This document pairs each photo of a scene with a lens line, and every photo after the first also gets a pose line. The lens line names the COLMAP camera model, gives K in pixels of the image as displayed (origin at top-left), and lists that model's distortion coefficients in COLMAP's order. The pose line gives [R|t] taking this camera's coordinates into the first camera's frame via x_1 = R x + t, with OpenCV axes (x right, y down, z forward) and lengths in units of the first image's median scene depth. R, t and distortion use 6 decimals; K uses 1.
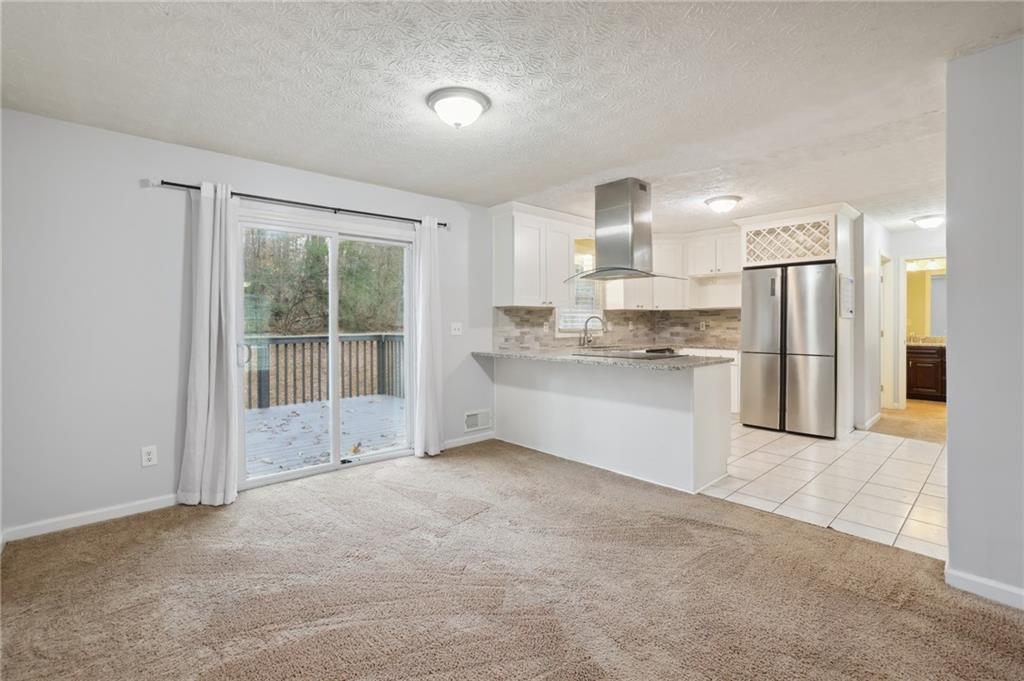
lens RADIAL K [[445.0, 0, 497.8], [0, 445.0, 320.1], [0, 0, 1]] dist [-0.014272, 0.001771]
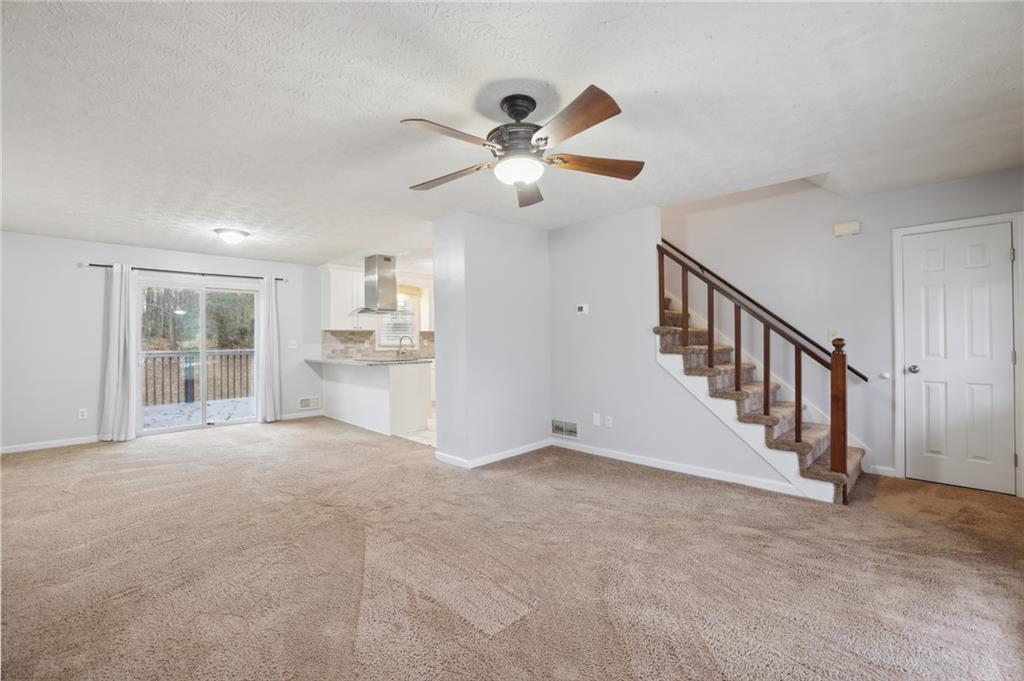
lens RADIAL K [[445.0, 0, 511.1], [0, 445.0, 337.5], [0, 0, 1]] dist [-0.014272, 0.001771]
pose [[0.999662, -0.002848, 0.025833, 0.688305], [0.002882, 0.999995, -0.001311, -0.001195], [-0.025829, 0.001385, 0.999665, -0.637984]]
